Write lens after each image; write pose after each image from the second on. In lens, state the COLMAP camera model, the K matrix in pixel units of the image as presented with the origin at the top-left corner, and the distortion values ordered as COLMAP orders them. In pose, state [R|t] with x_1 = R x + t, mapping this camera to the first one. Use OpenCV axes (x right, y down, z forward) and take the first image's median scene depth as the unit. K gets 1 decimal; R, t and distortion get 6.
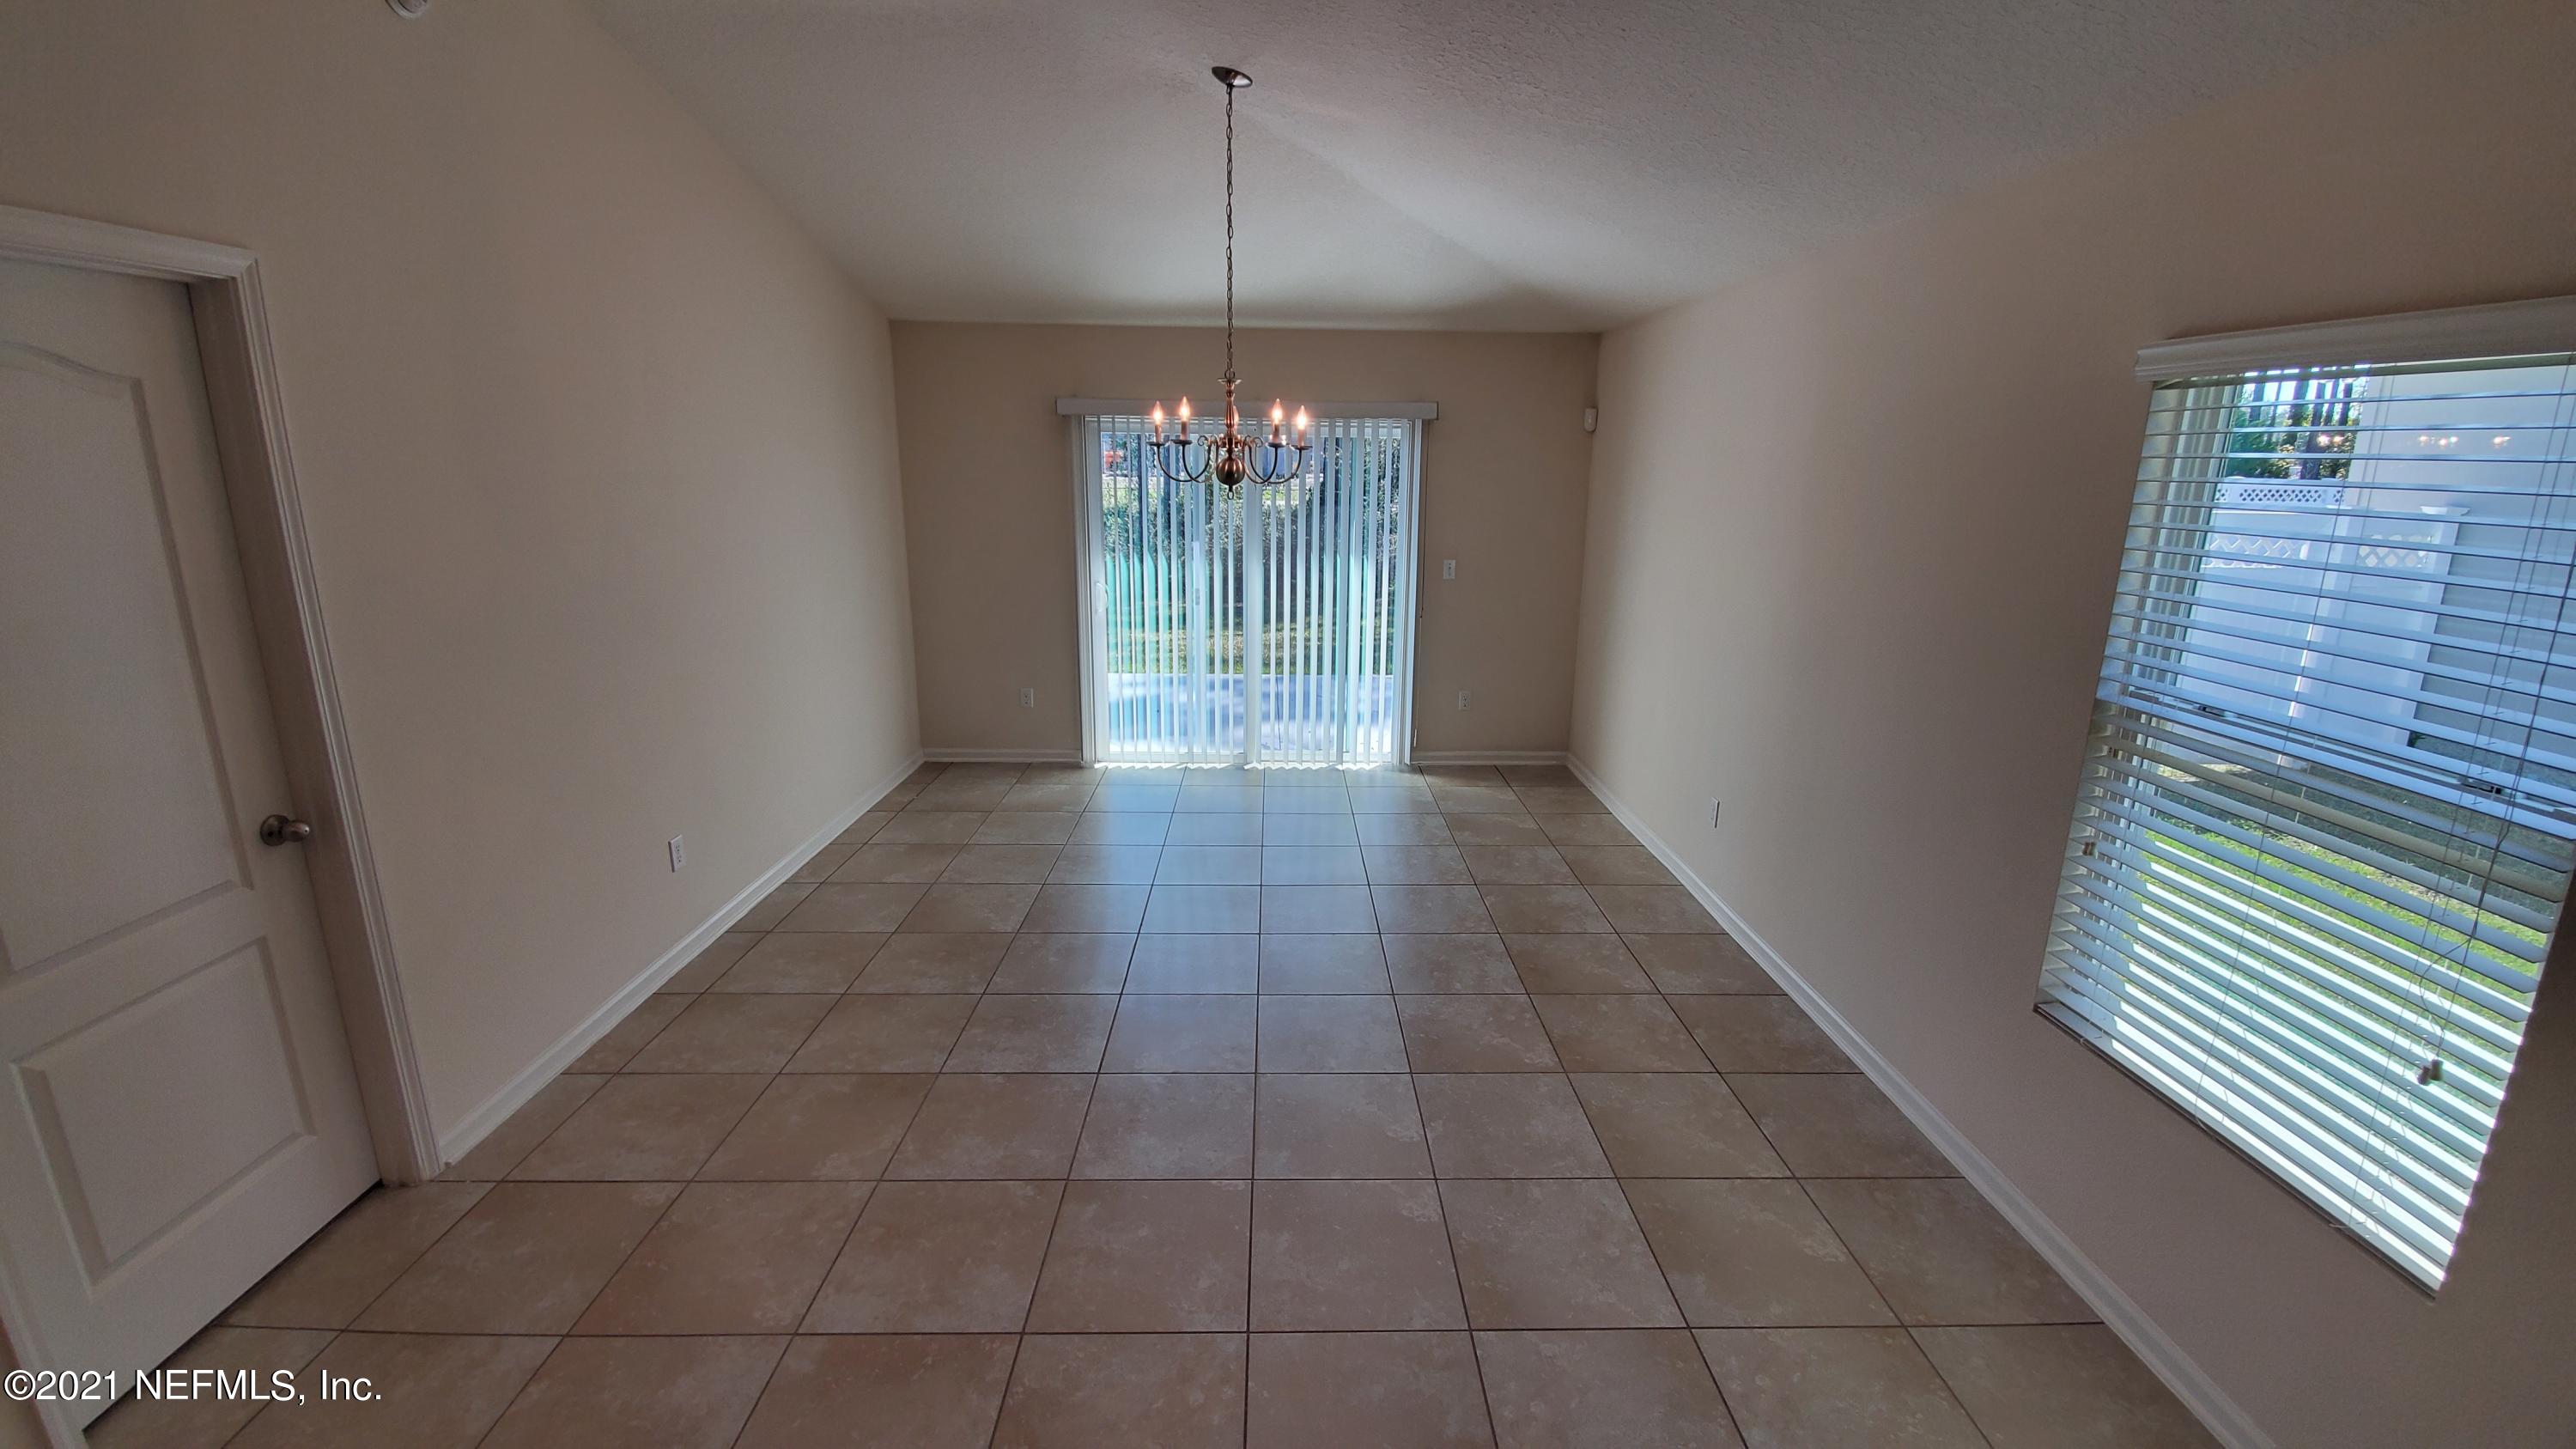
lens RADIAL K [[1017.9, 0, 1312.4], [0, 1017.9, 697.6], [0, 0, 1]] dist [0.001143, -0.010417]
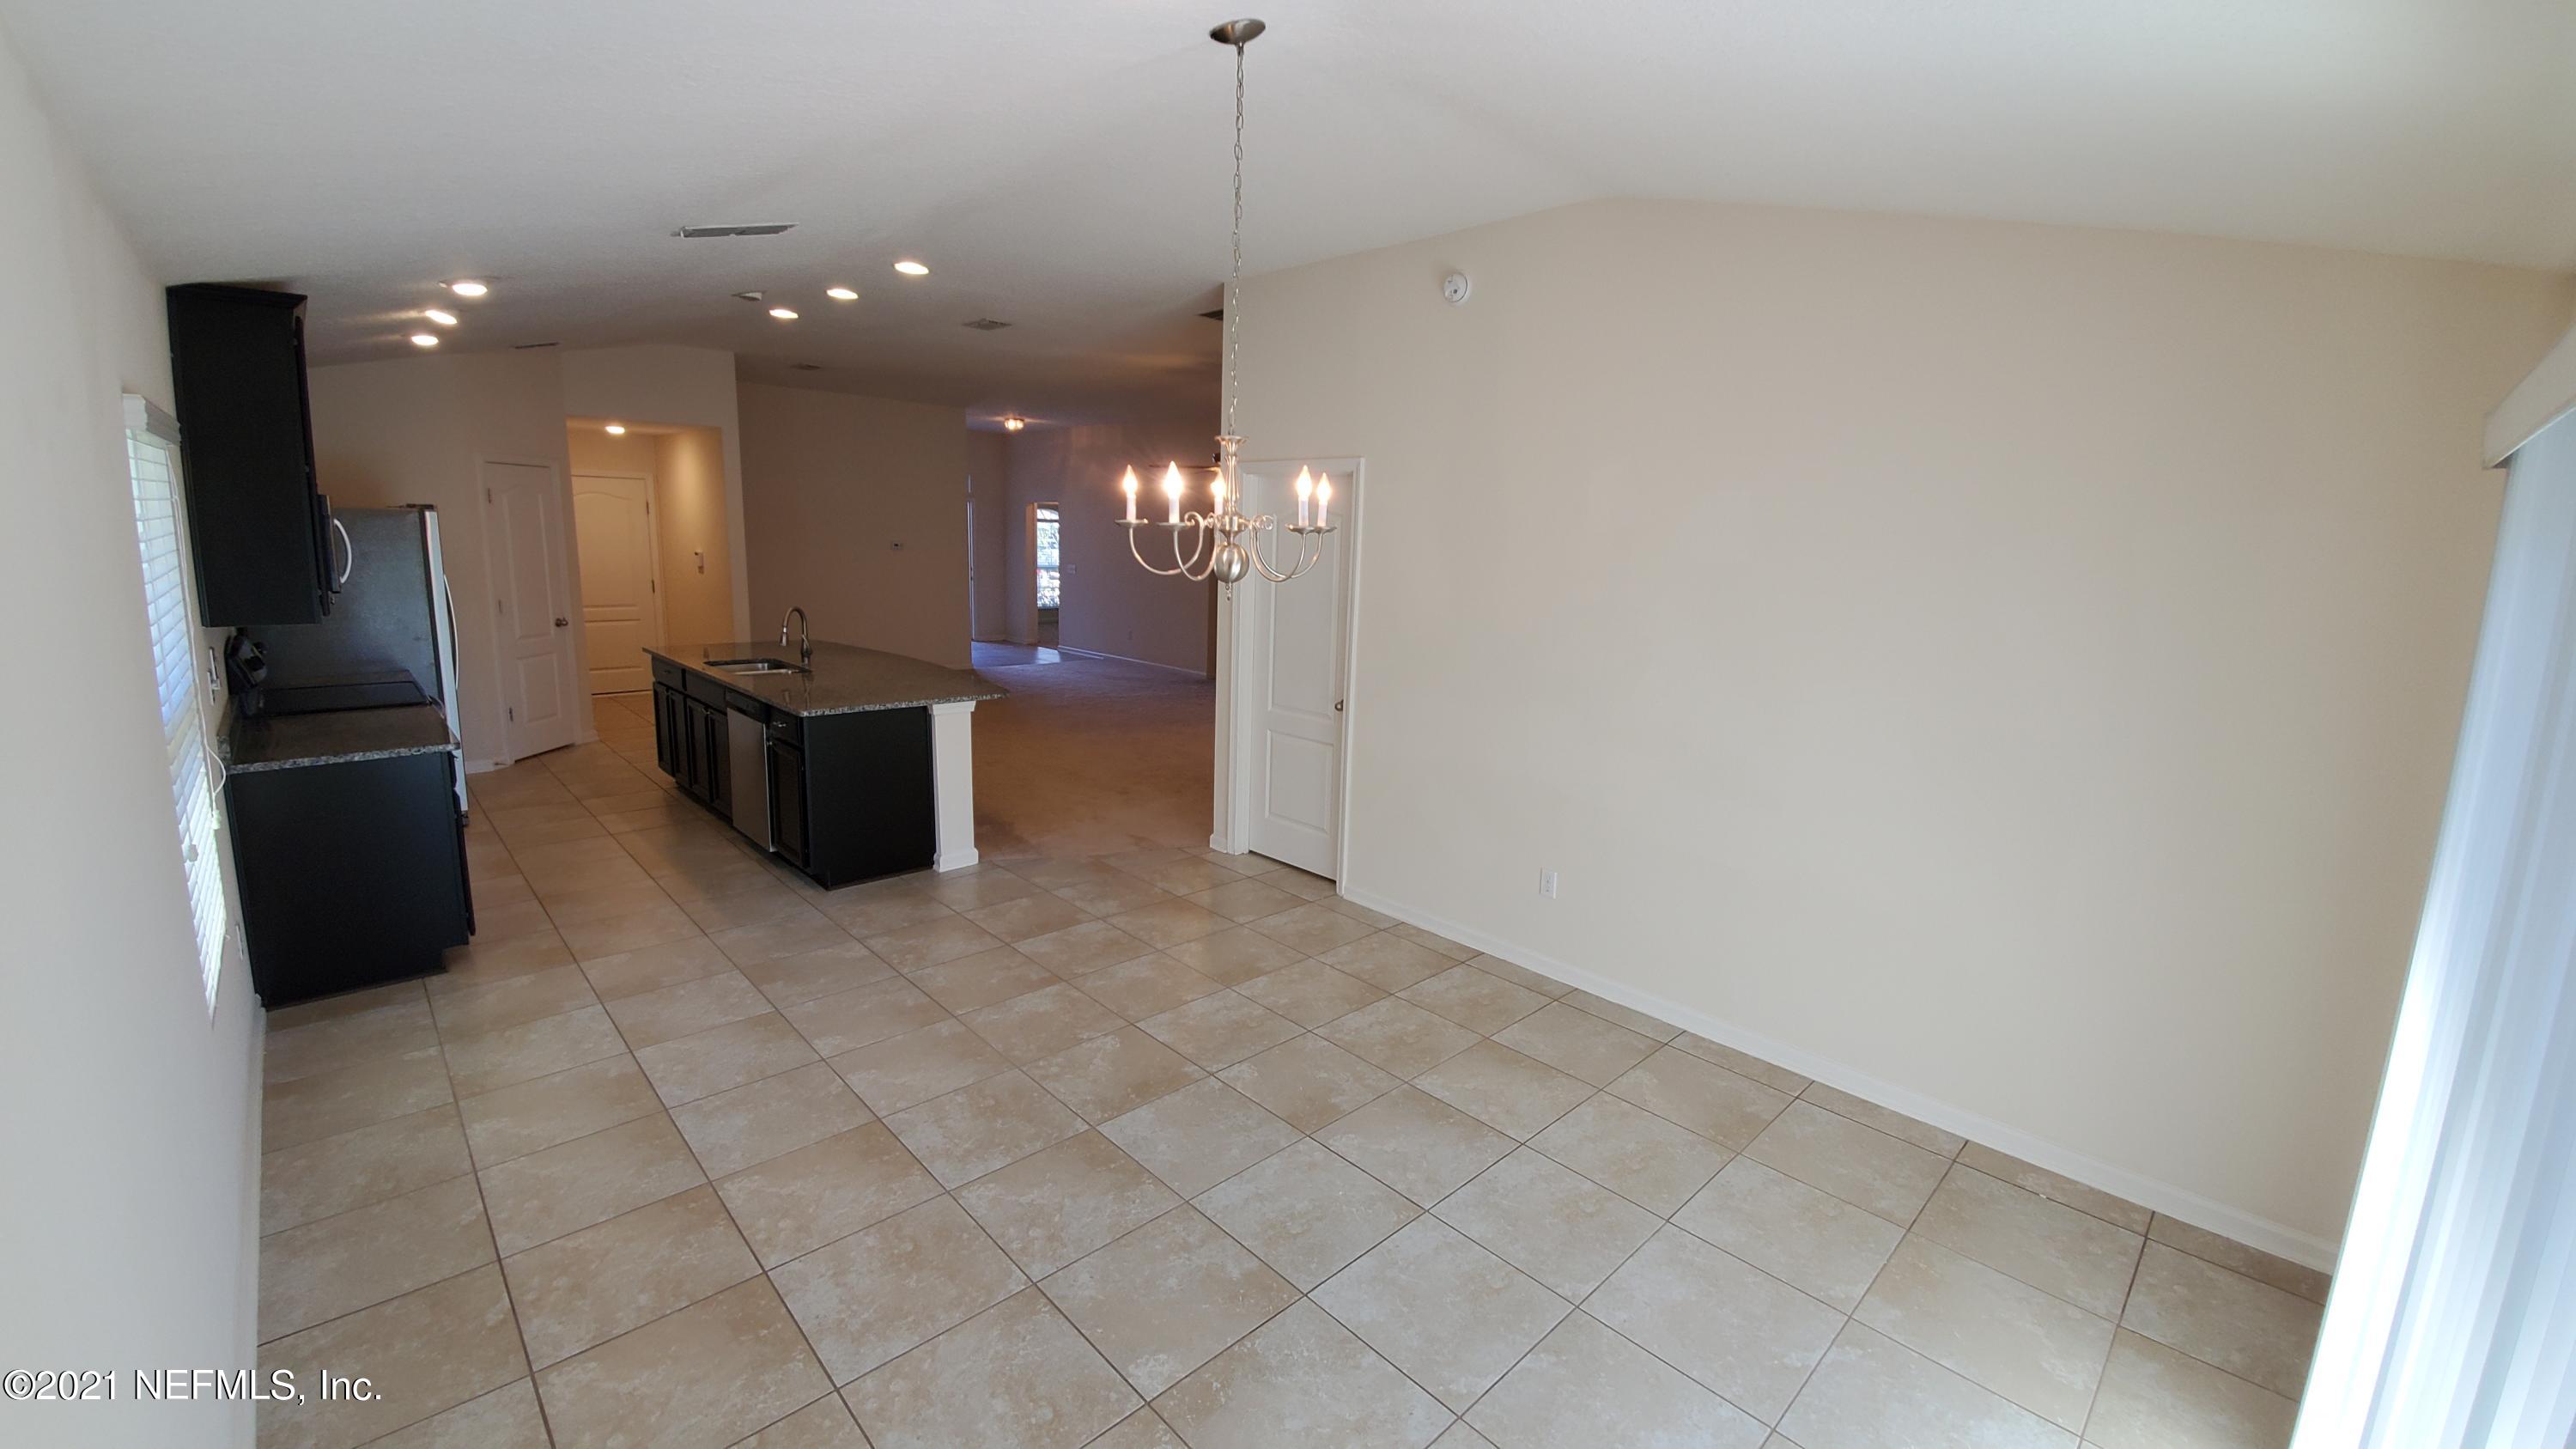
lens RADIAL K [[1017.9, 0, 1304.4], [0, 1017.9, 711.7], [0, 0, 1]] dist [0.001143, -0.010417]
pose [[-0.740593, 0.077828, -0.667432, 0.428562], [-0.194556, 0.925889, 0.323848, -0.424666], [0.643172, 0.369692, -0.670565, 1.796908]]
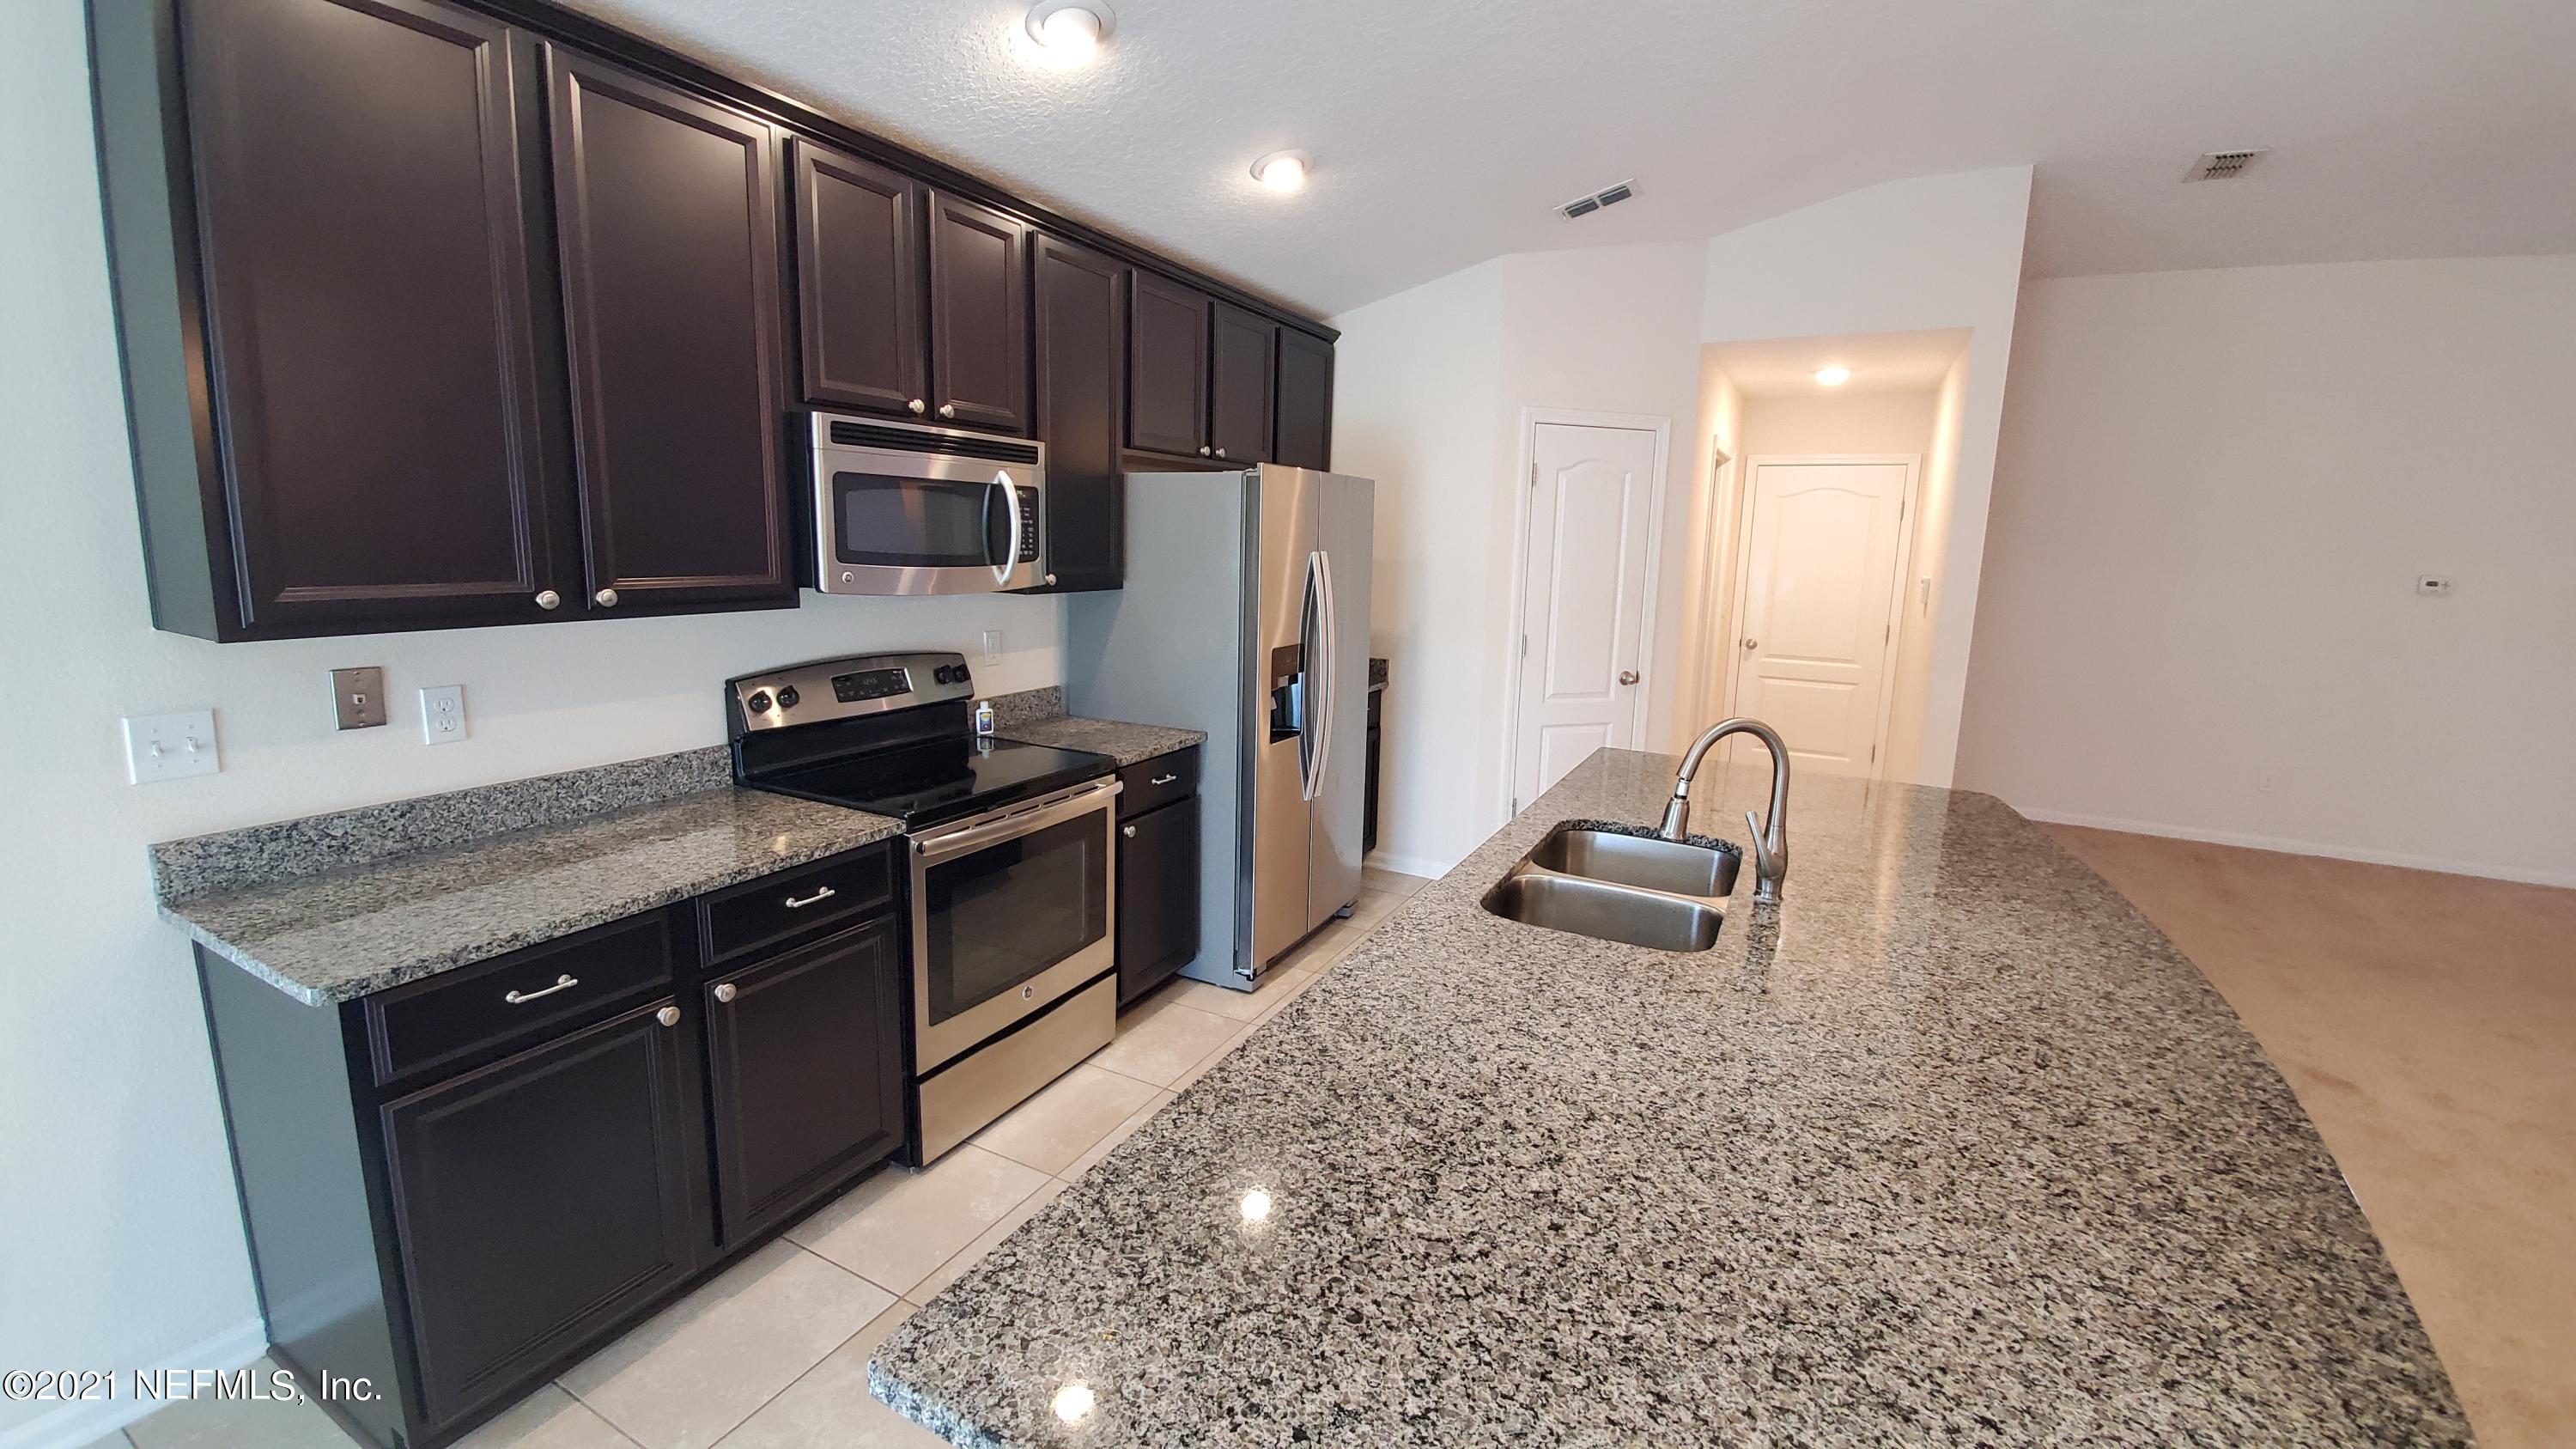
lens RADIAL K [[1017.9, 0, 1304.6], [0, 1017.9, 703.9], [0, 0, 1]] dist [0.001143, -0.010417]
pose [[-0.862009, -0.122113, 0.491964, -0.247638], [0.074373, 0.929576, 0.361049, -0.027454], [-0.501407, 0.347817, -0.792222, 0.363153]]
